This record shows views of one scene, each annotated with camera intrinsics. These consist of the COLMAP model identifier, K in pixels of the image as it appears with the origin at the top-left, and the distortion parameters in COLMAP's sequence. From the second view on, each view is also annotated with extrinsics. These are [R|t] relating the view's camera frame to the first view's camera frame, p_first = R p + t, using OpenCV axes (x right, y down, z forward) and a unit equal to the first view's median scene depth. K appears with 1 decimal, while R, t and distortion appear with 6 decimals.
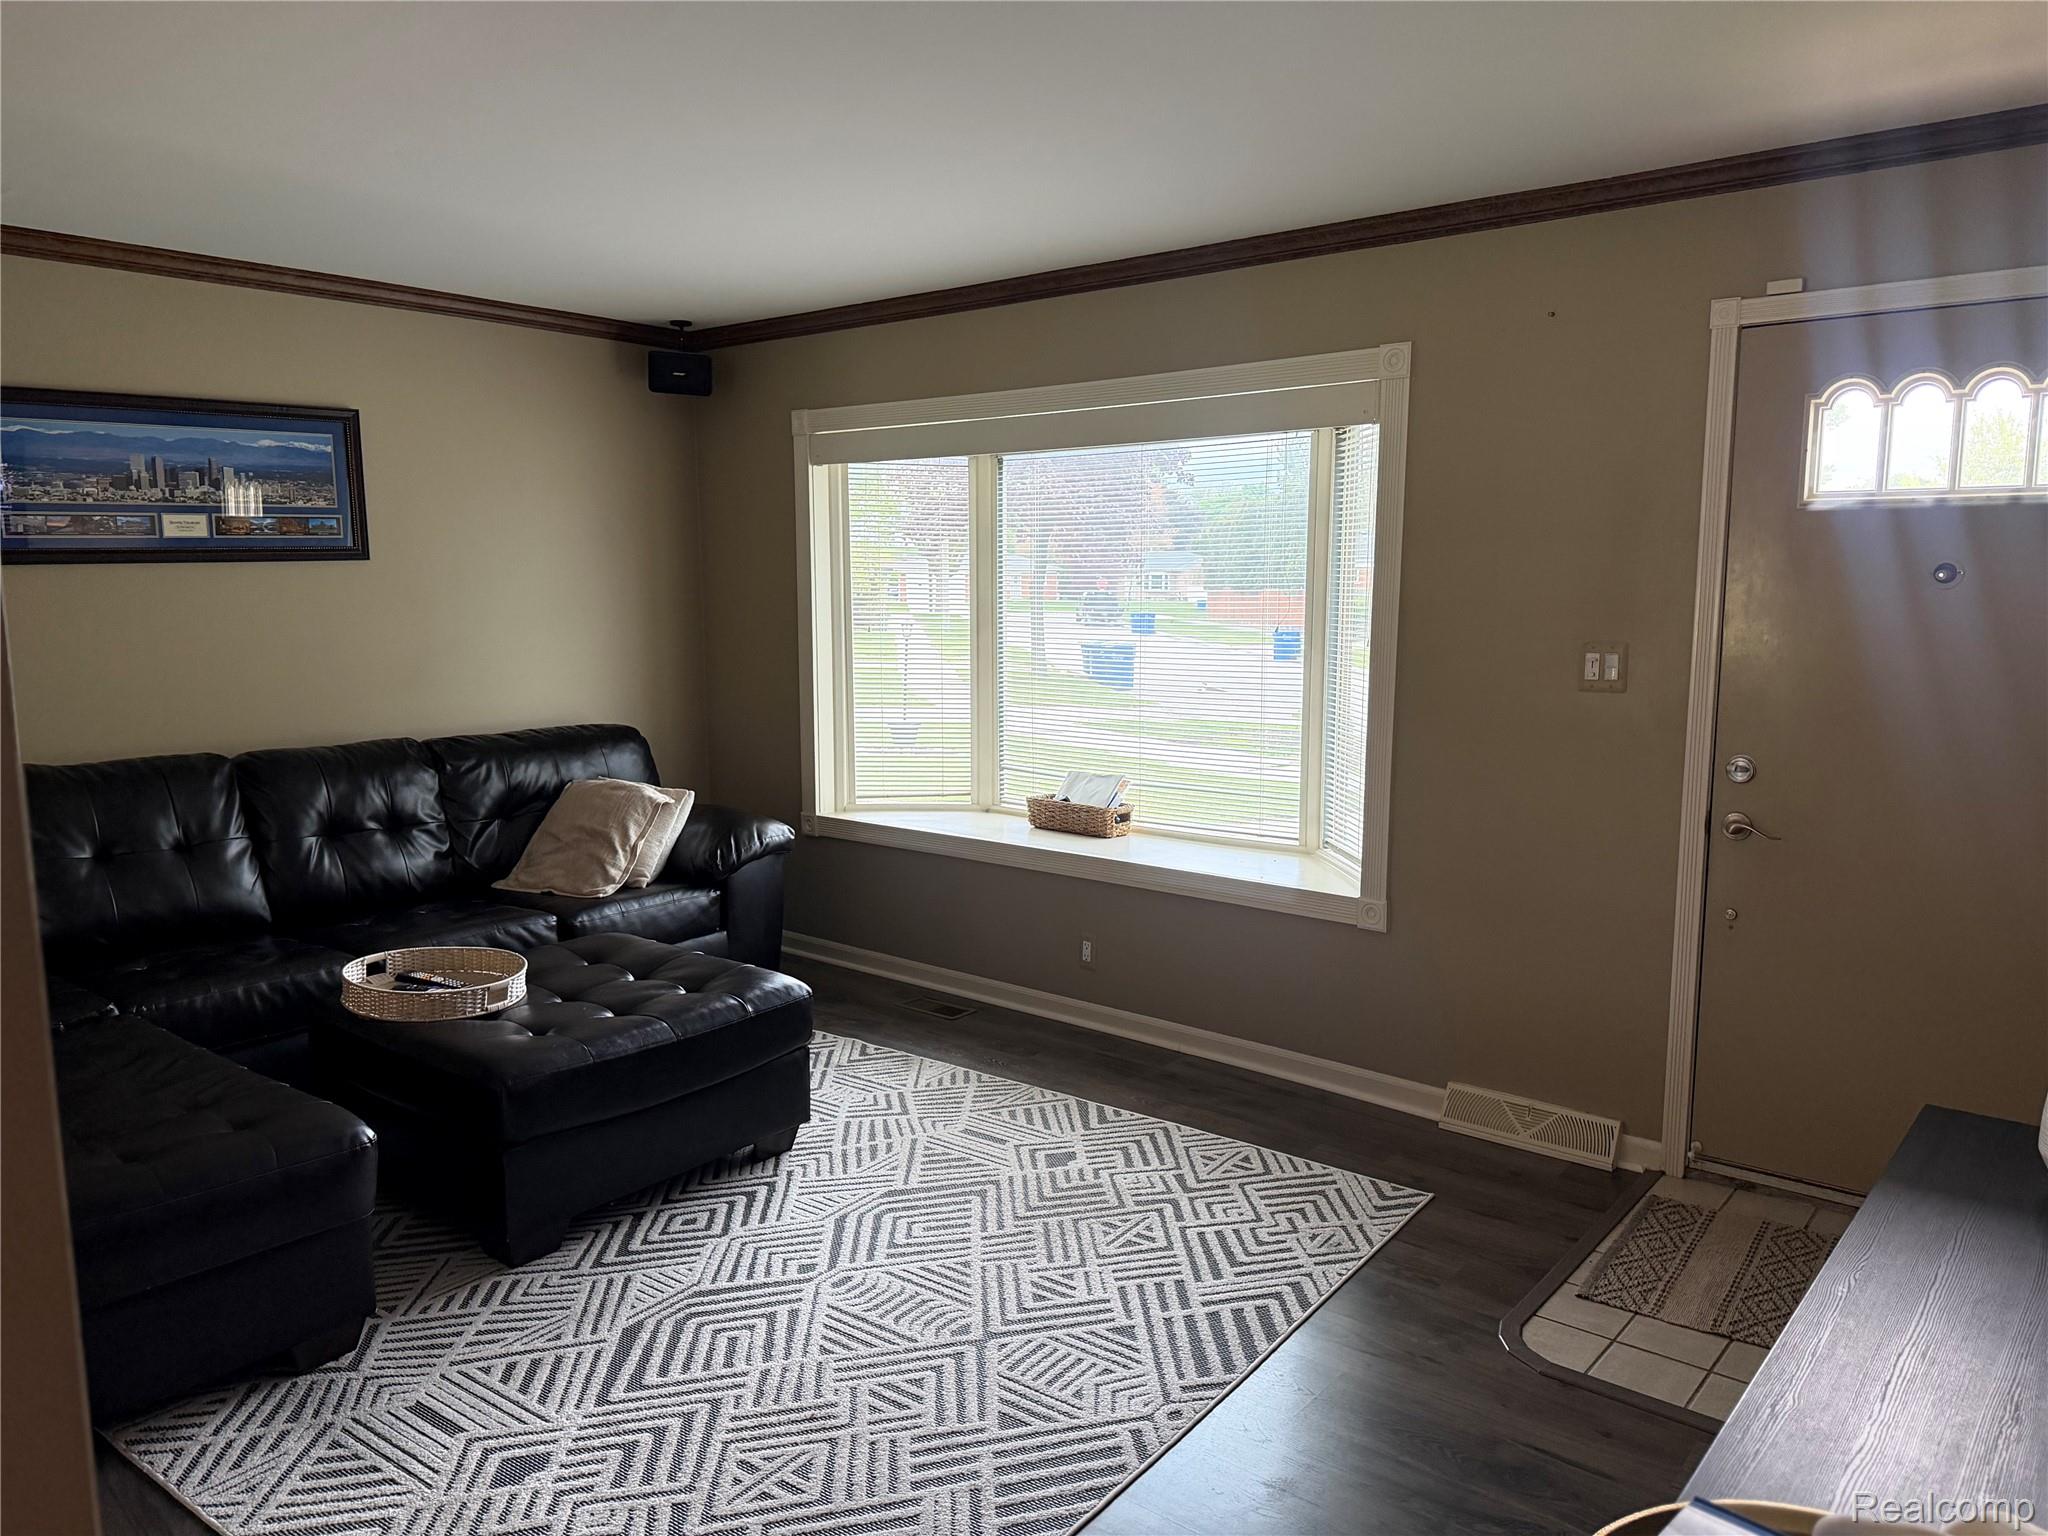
lens RADIAL K [[1414.9, 0, 1055.5], [0, 1414.9, 757.1], [0, 0, 1]] dist [0.167484, -0.228772]
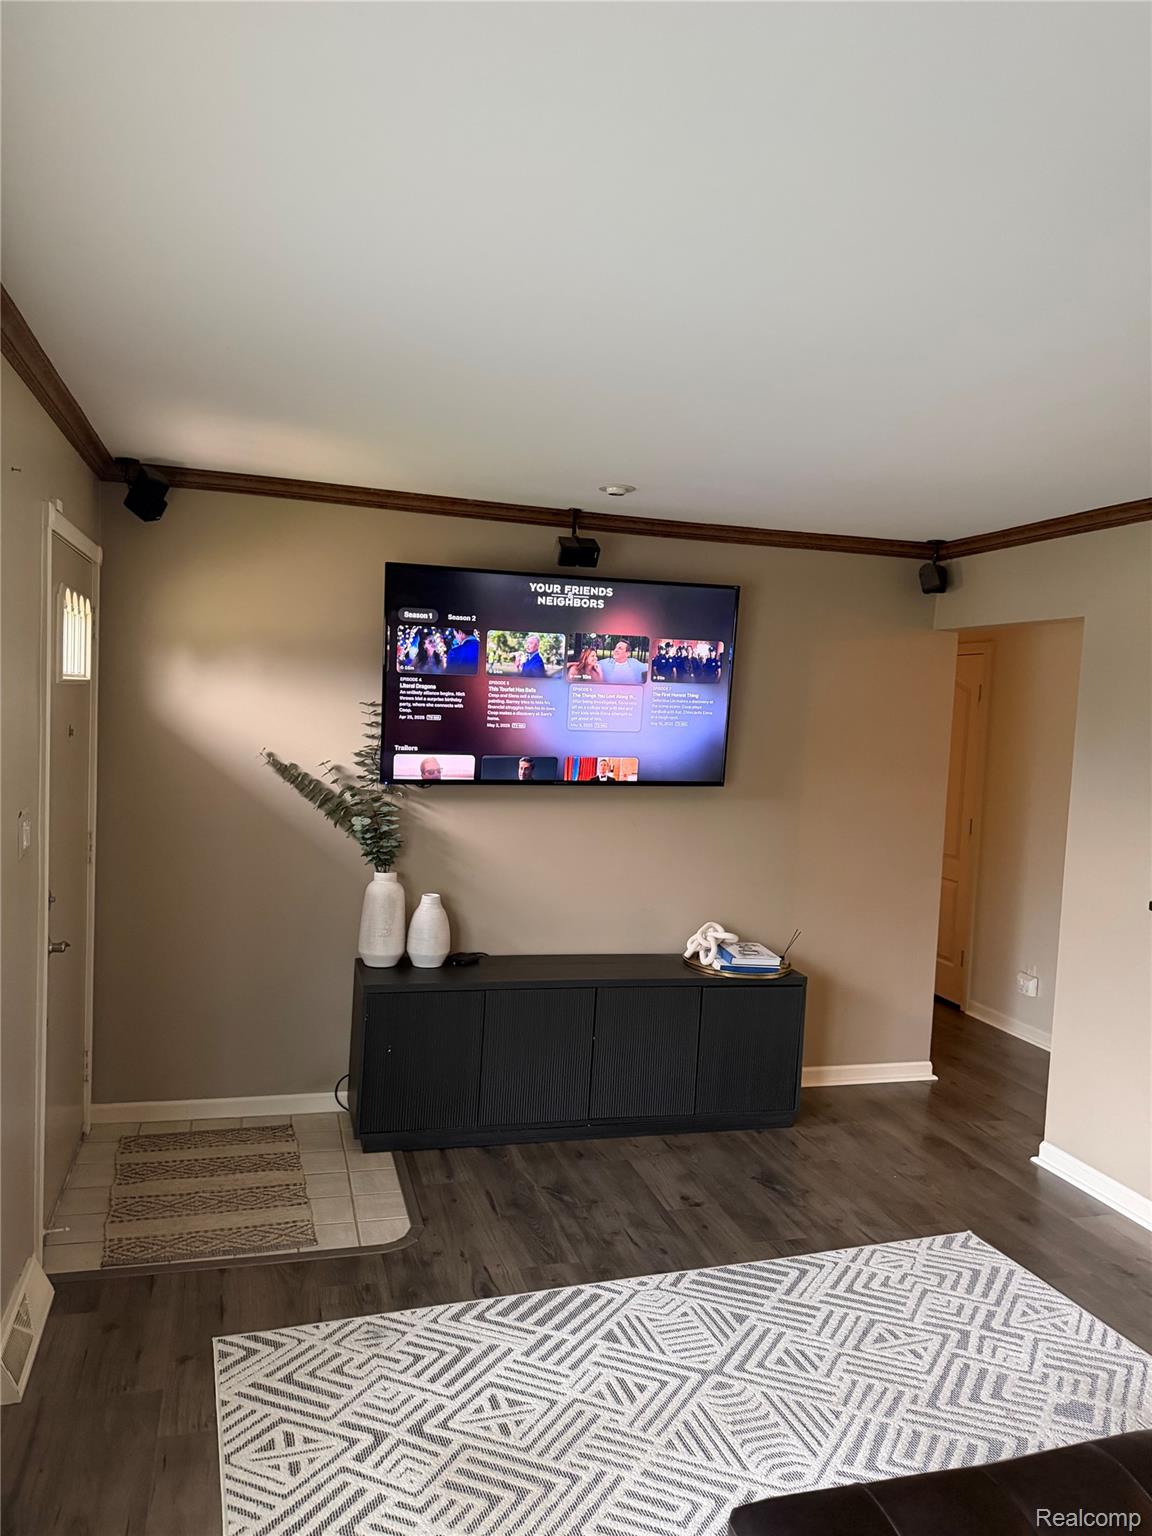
lens RADIAL K [[1088.1, 0, 571.5], [0, 1088.1, 771.2], [0, 0, 1]] dist [0.001332, -0.013576]
pose [[-0.812014, -0.072047, 0.579174, -0.436051], [0.037671, 0.983812, 0.175198, -0.266512], [-0.582420, 0.164082, -0.796155, 1.648156]]
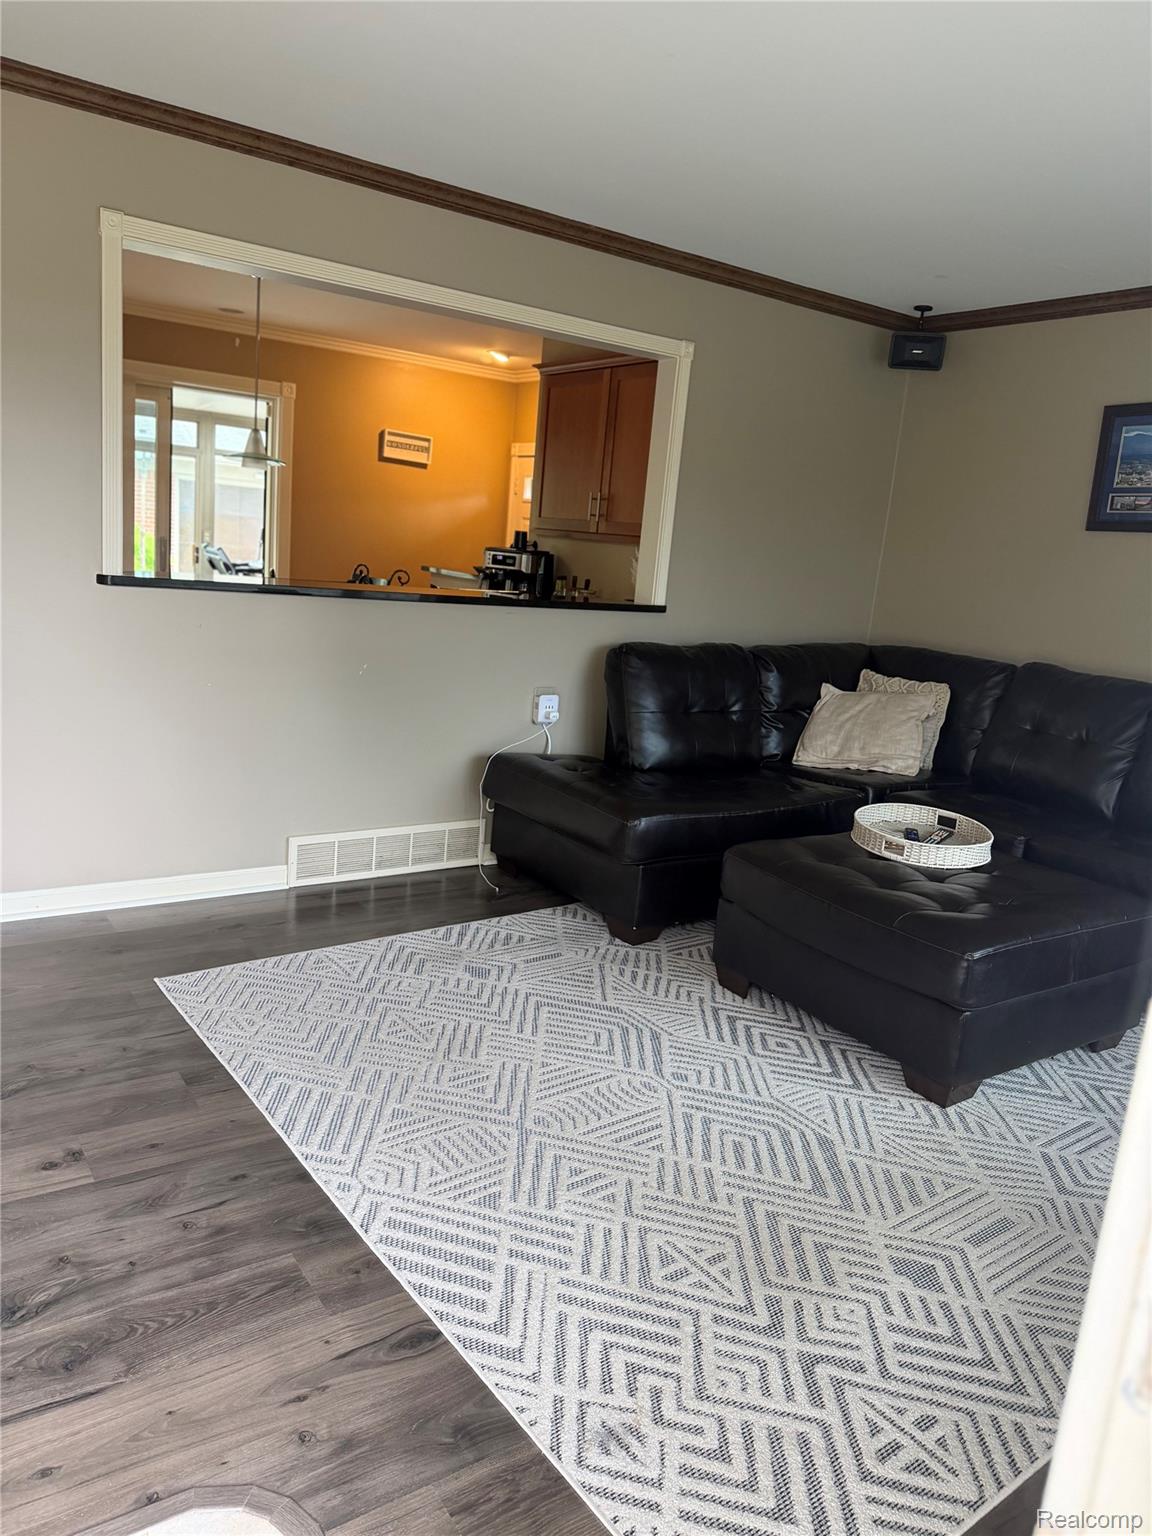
lens RADIAL K [[1121.8, 0, 567.9], [0, 1121.8, 738.9], [0, 0, 1]] dist [0.001275, -0.004569]
pose [[-0.297093, 0.144556, -0.943843, 0.683453], [-0.217036, 0.952377, 0.214180, -0.077230], [0.929855, 0.268479, -0.251570, 1.111251]]
